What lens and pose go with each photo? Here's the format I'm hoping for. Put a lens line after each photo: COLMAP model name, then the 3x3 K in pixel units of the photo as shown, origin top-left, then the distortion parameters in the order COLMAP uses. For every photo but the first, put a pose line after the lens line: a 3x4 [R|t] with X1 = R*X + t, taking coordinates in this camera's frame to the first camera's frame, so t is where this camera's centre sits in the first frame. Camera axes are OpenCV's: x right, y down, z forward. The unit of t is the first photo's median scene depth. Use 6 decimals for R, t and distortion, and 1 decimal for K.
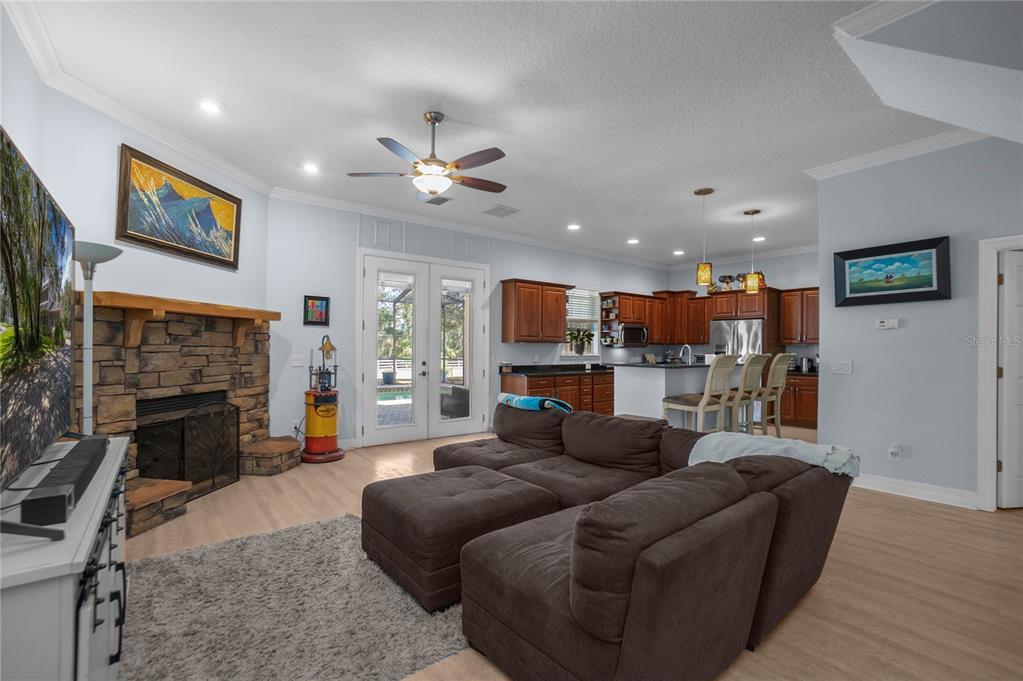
lens RADIAL K [[471.7, 0, 508.5], [0, 471.7, 348.6], [0, 0, 1]] dist [-0.050399, 0.010565]
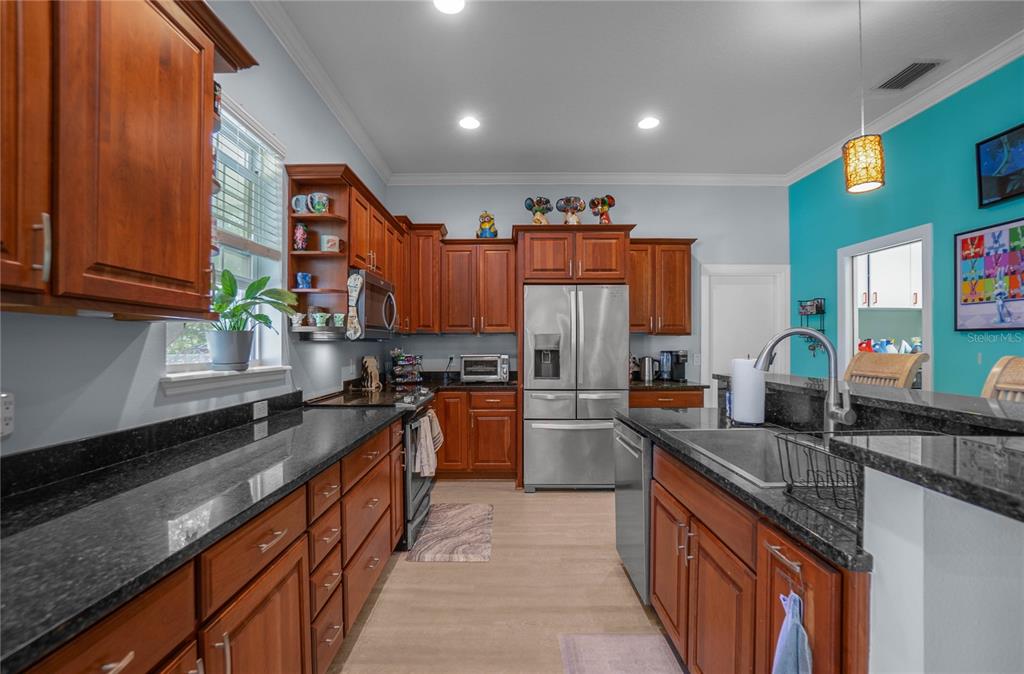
lens RADIAL K [[472.2, 0, 514.5], [0, 472.2, 347.1], [0, 0, 1]] dist [-0.050399, 0.010565]
pose [[0.600721, -0.013016, 0.799353, 0.045713], [0.003429, 0.999900, 0.013704, -0.002526], [-0.799452, -0.005491, 0.600705, 0.821403]]
